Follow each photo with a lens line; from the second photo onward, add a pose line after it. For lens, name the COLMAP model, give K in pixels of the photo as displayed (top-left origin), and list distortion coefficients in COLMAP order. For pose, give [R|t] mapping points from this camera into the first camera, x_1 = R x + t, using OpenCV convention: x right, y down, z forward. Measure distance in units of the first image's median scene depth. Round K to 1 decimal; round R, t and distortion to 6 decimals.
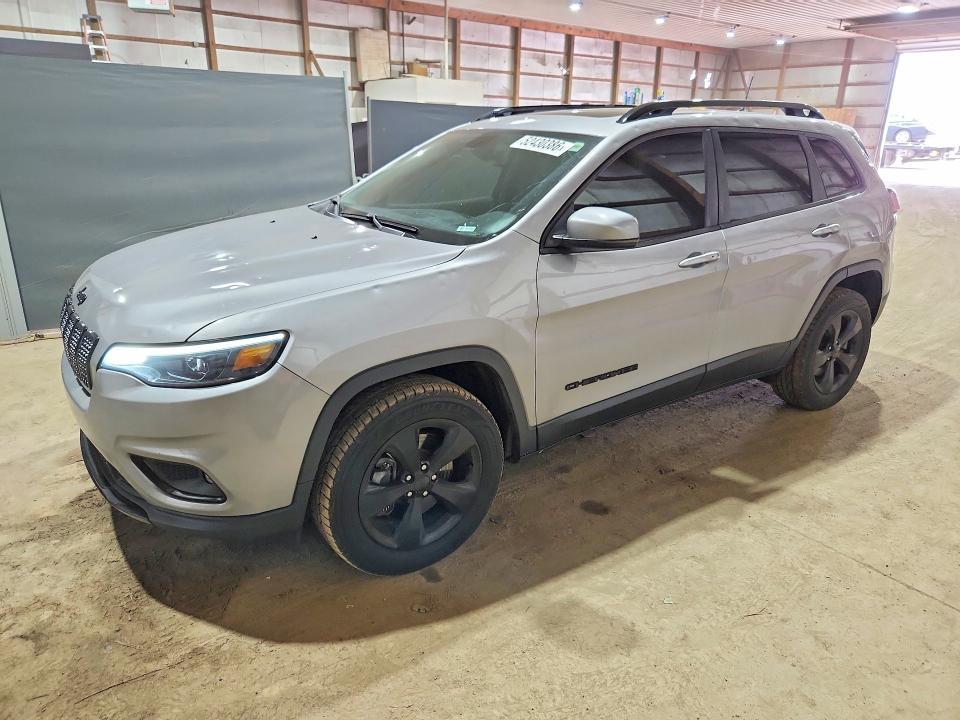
lens RADIAL K [[651.8, 0, 466.8], [0, 651.8, 351.1], [0, 0, 1]] dist [0.052223, -0.038491]
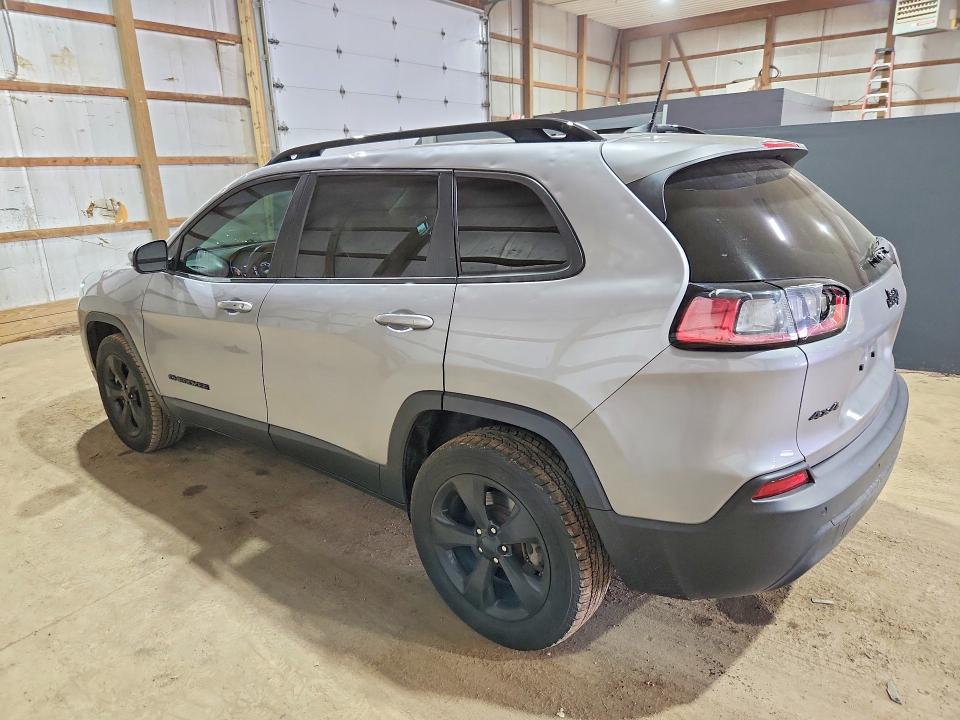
lens RADIAL K [[651.8, 0, 481.5], [0, 651.8, 369.6], [0, 0, 1]] dist [0.052223, -0.038491]
pose [[0.273536, 0.252771, -0.928054, 1.419761], [-0.270136, 0.946208, 0.178095, -0.330454], [0.923149, 0.201985, 0.327105, 1.059178]]
